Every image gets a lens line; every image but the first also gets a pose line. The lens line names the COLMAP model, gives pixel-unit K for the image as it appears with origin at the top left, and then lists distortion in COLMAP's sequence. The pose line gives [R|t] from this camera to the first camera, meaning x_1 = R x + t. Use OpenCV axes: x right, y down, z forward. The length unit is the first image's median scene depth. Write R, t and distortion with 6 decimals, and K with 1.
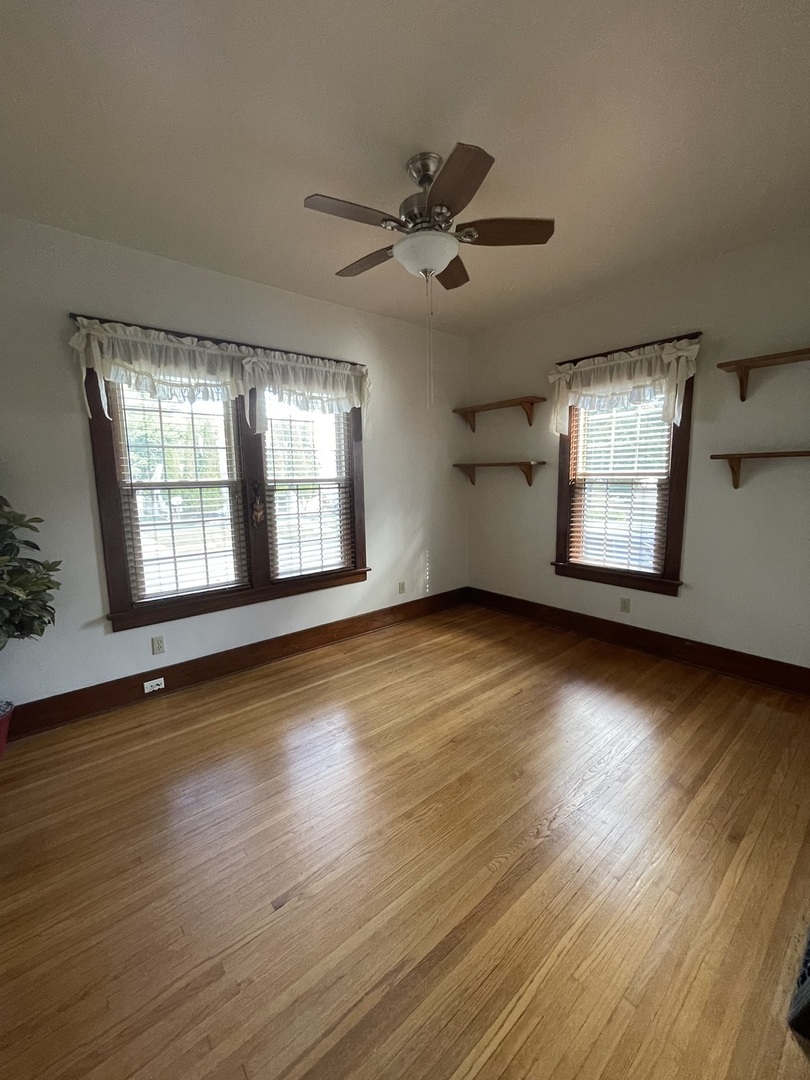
lens RADIAL K [[434.3, 0, 407.0], [0, 434.3, 538.2], [0, 0, 1]] dist [-0.006927, 0.001472]
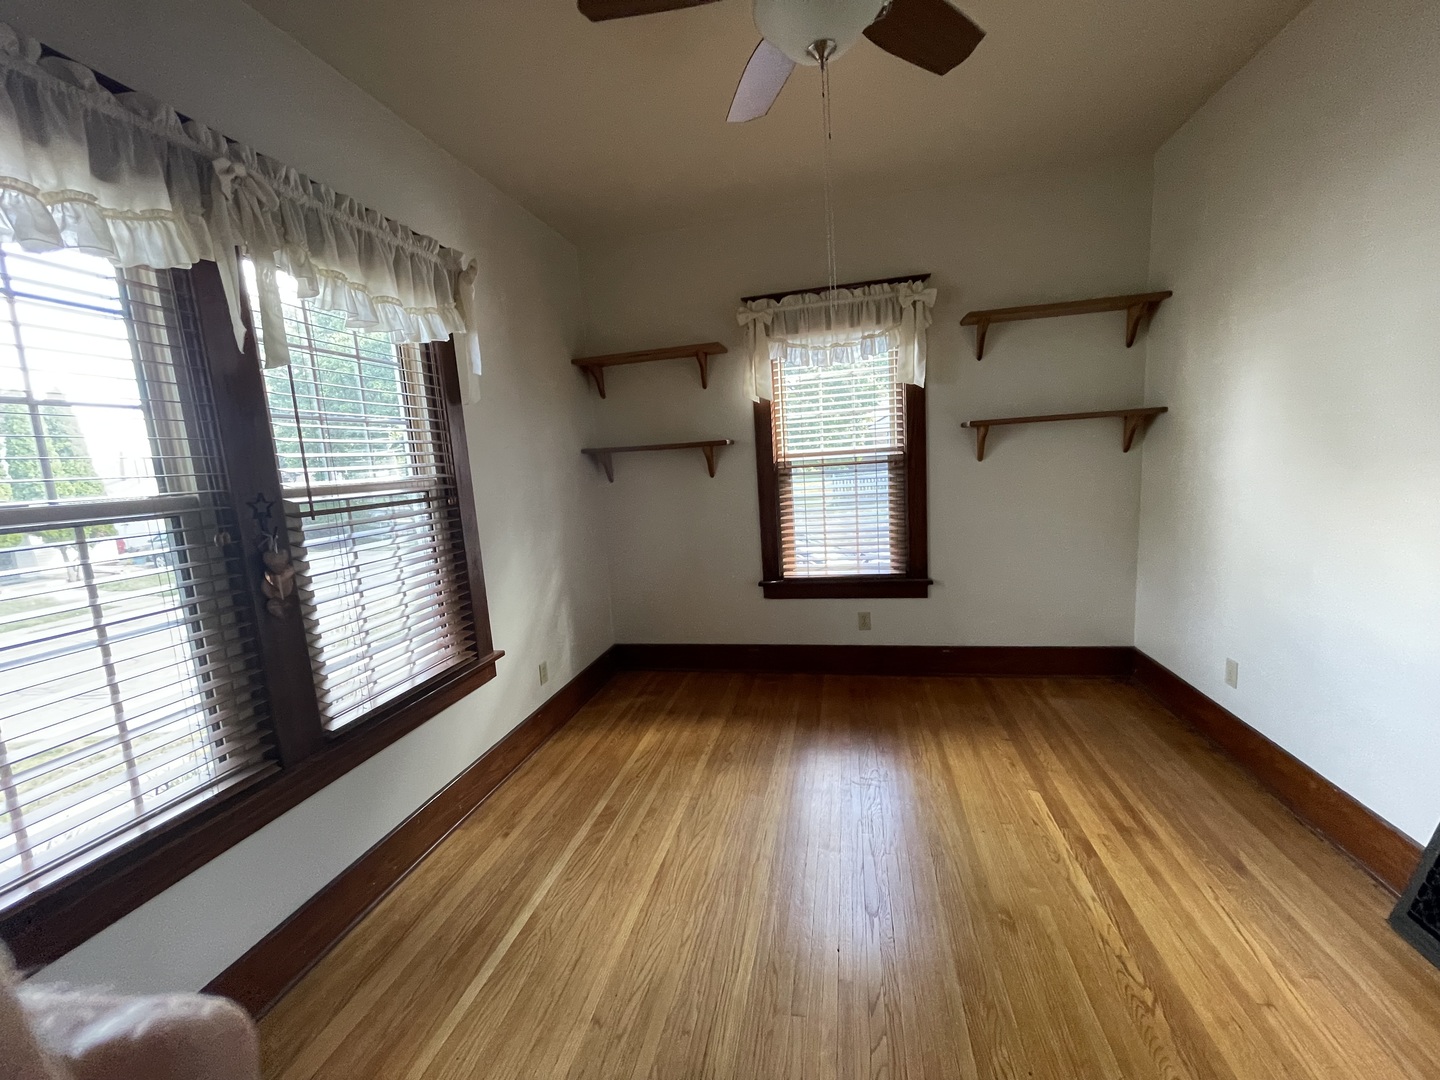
lens RADIAL K [[579.1, 0, 717.3], [0, 579.1, 543.4], [0, 0, 1]] dist [-0.006927, 0.001472]
pose [[0.799256, -0.122438, 0.588387, -0.295550], [0.140066, 0.990017, 0.015749, -0.035302], [-0.584441, 0.069826, 0.808426, 0.315584]]
